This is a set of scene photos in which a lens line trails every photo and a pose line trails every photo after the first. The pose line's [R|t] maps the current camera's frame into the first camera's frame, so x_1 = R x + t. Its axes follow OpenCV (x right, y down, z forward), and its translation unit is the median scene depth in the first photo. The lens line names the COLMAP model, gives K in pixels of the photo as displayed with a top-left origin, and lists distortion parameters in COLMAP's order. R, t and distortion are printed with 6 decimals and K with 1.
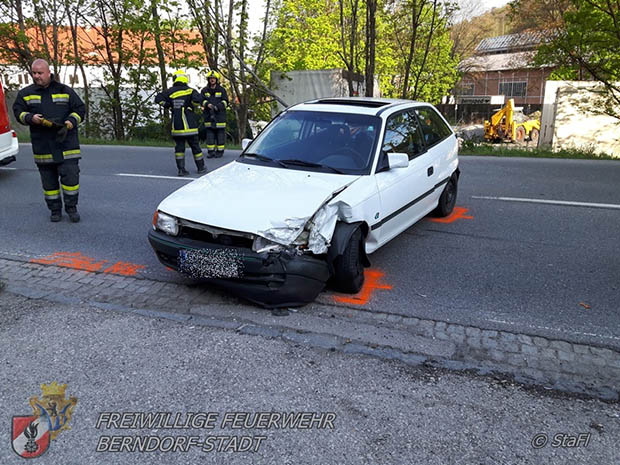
lens RADIAL K [[558.2, 0, 310.0], [0, 558.2, 232.5], [0, 0, 1]] dist [0.088663, -0.002137]
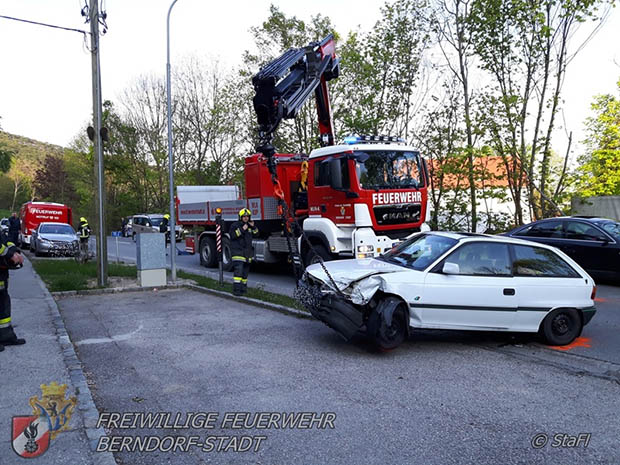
lens RADIAL K [[558.2, 0, 310.0], [0, 558.2, 232.5], [0, 0, 1]] dist [0.088663, -0.002137]
pose [[0.857484, 0.012738, -0.514352, 0.071567], [-0.116315, 0.978612, -0.169674, 0.036192], [0.501190, 0.205319, 0.840626, -0.210355]]
